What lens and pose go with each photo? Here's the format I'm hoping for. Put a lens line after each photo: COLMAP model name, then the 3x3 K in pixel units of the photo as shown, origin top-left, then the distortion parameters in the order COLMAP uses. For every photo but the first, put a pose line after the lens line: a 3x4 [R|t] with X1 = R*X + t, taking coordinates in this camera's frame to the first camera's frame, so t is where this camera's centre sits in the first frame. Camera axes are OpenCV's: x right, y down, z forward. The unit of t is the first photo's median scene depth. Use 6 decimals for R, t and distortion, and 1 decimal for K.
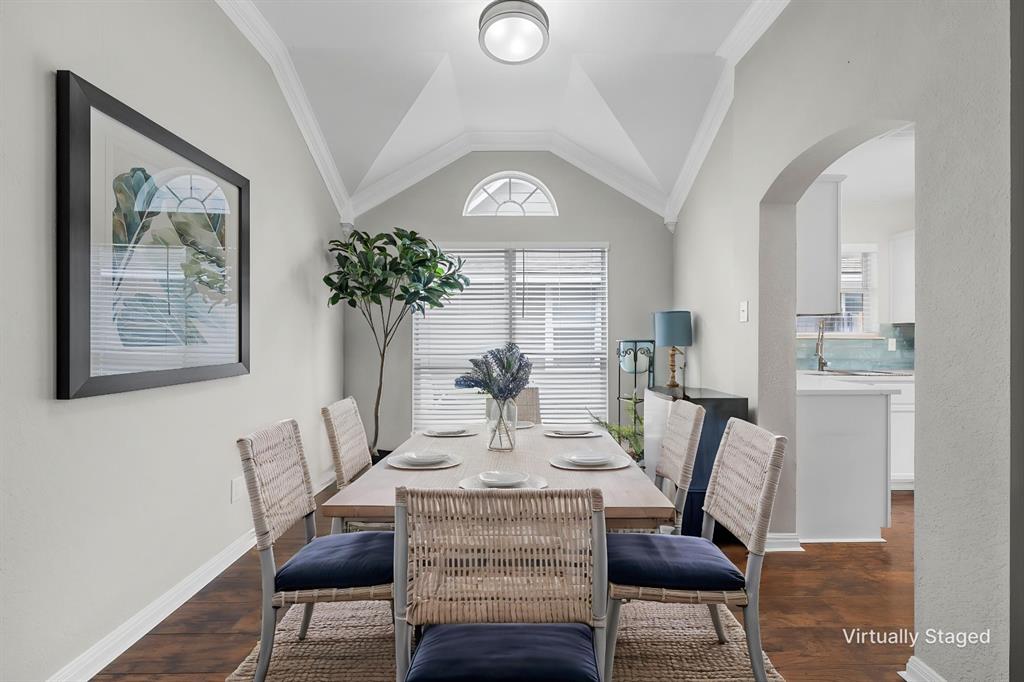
lens RADIAL K [[423.6, 0, 512.0], [0, 423.6, 341.0], [0, 0, 1]] dist [0.000282, -0.000043]
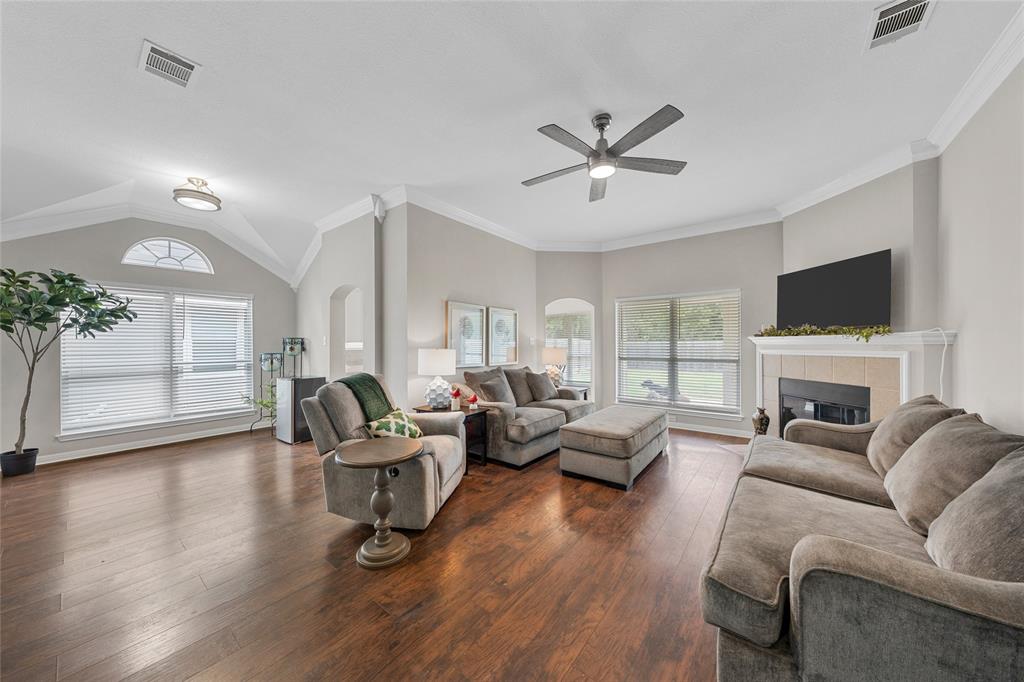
lens RADIAL K [[340.1, 0, 512.0], [0, 340.1, 341.0], [0, 0, 1]] dist [-0.000031, -0.000016]
pose [[0.626617, 0.003189, 0.779321, -0.199929], [0.011082, 0.999854, -0.013002, -0.021402], [-0.779249, 0.016783, 0.626490, -0.716349]]
